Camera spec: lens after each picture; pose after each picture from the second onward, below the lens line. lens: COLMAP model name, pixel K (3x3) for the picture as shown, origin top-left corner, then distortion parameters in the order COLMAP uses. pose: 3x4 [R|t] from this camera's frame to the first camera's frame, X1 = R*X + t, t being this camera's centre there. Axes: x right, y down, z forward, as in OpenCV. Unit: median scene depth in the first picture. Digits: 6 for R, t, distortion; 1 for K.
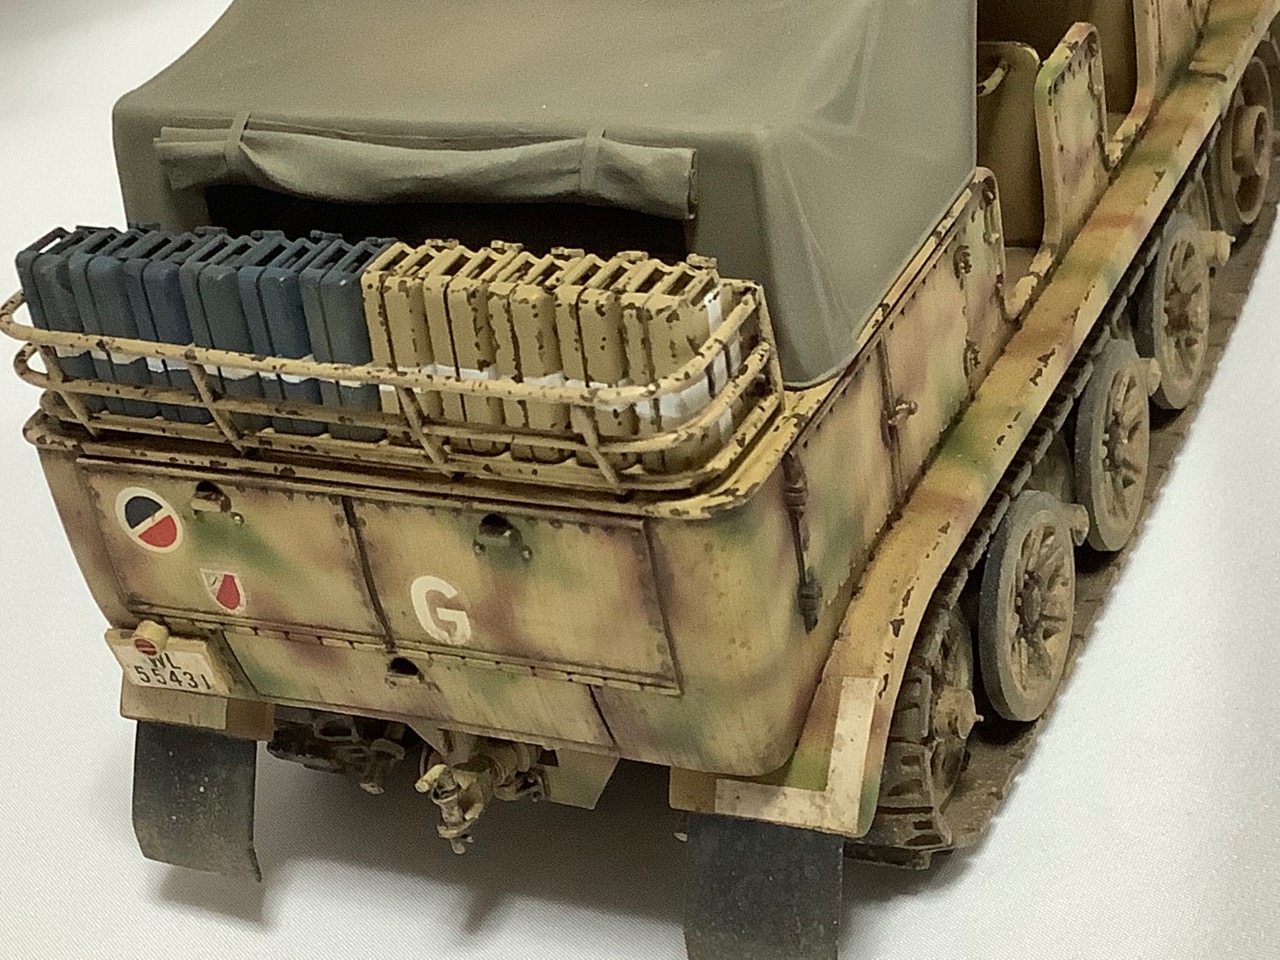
lens RADIAL K [[2600.7, 0, 640.0], [0, 2600.7, 400.5], [0, 0, 1]] dist [-0.021442, 0.301010]
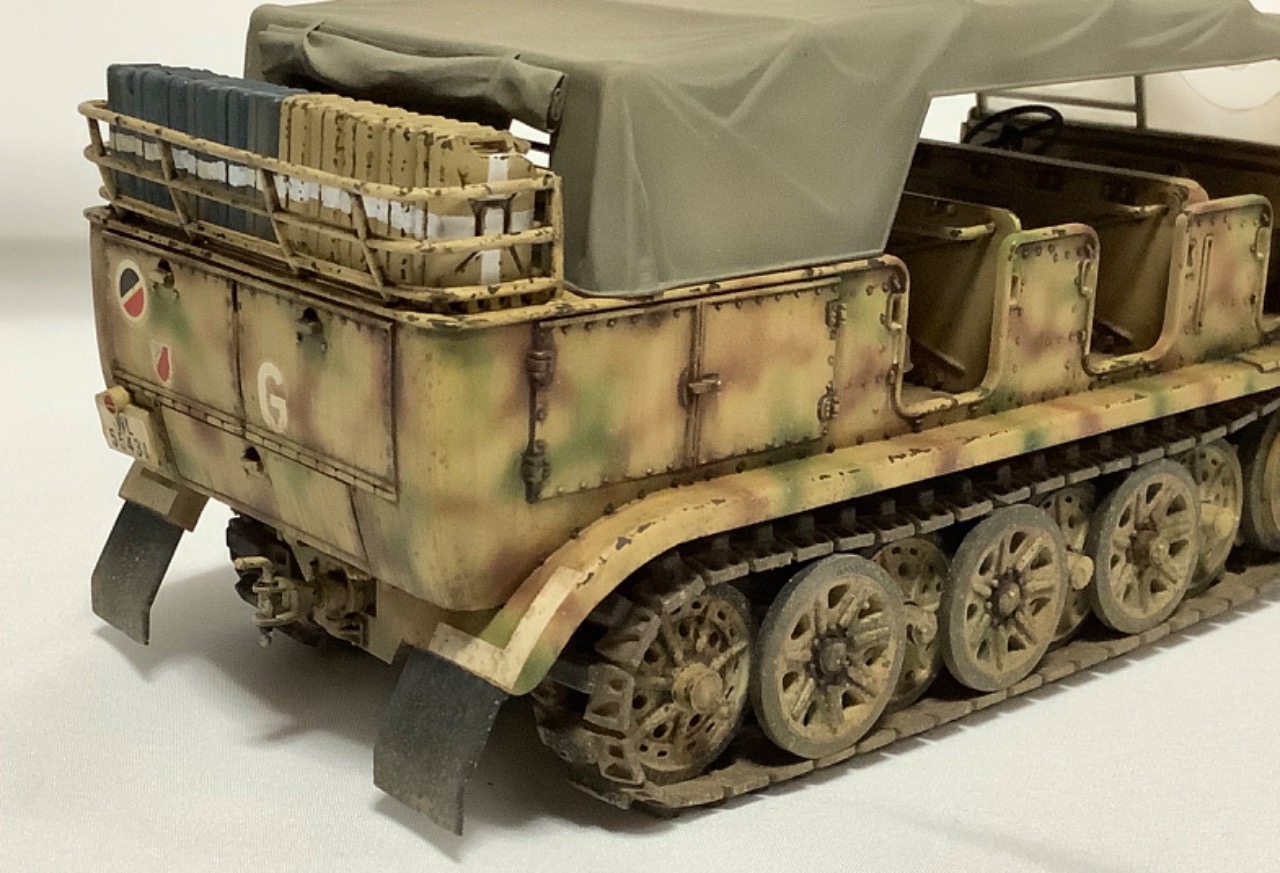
lens RADIAL K [[2100.9, 0, 616.5], [0, 2100.9, 439.2], [0, 0, 1]] dist [0.030158, 0.199620]
pose [[0.897420, 0.297358, -0.325907, 0.386009], [-0.357130, 0.923364, -0.140918, 0.177165], [0.259027, 0.242854, 0.934841, 0.132442]]
